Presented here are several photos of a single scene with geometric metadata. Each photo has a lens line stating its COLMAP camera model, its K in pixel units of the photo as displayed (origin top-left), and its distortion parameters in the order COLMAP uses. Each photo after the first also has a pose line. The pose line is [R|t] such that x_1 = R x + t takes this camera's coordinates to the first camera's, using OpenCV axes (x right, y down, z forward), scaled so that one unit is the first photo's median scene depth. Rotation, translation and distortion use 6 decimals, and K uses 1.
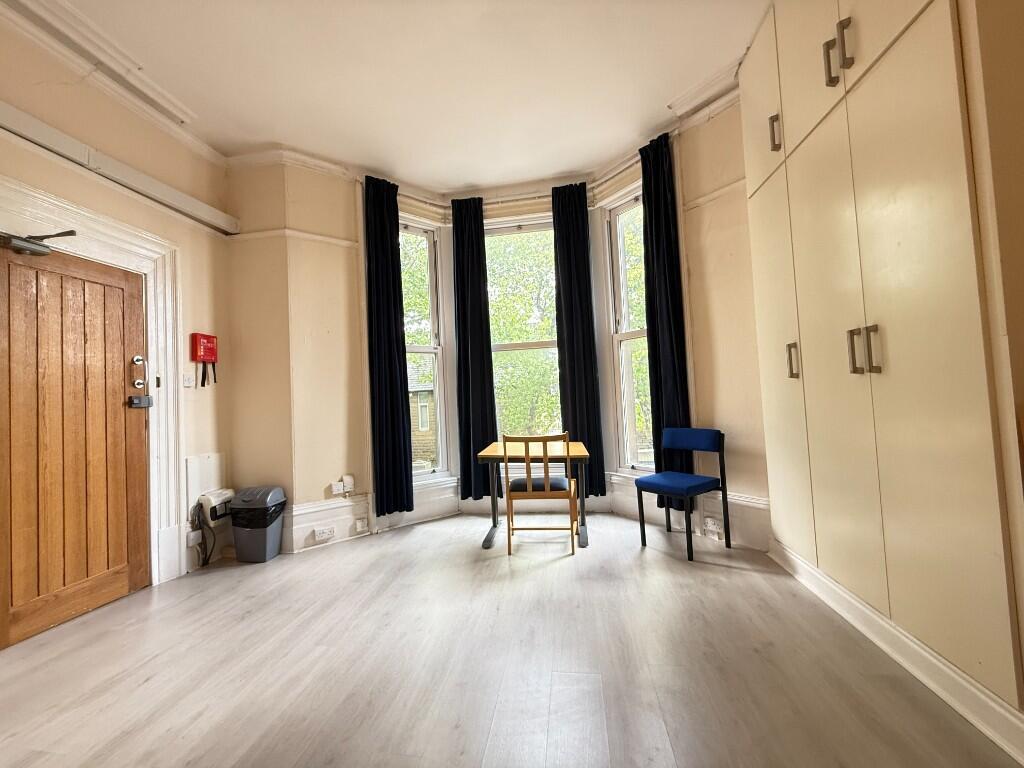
lens RADIAL K [[407.5, 0, 508.7], [0, 407.5, 382.5], [0, 0, 1]] dist [-0.002057, 0.000047]
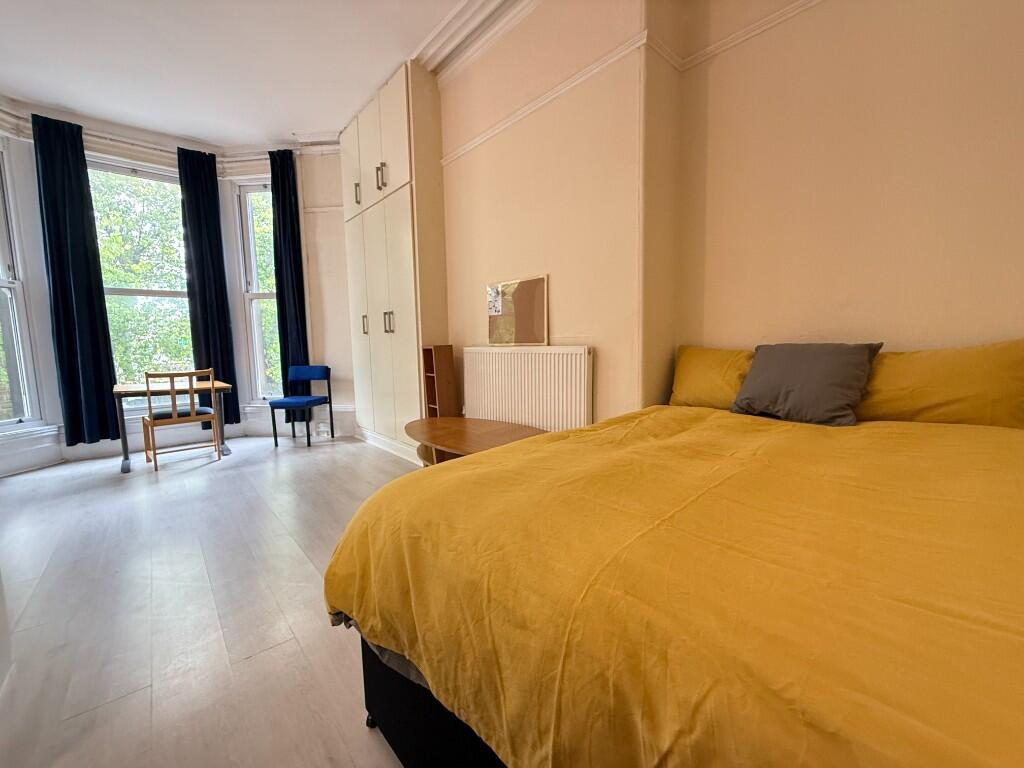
lens RADIAL K [[407.5, 0, 508.7], [0, 407.5, 382.5], [0, 0, 1]] dist [-0.002057, 0.000047]
pose [[0.644166, -0.040054, 0.763836, -0.230108], [-0.039987, 0.995499, 0.085924, 0.016608], [-0.763839, -0.085893, 0.639665, -0.532098]]
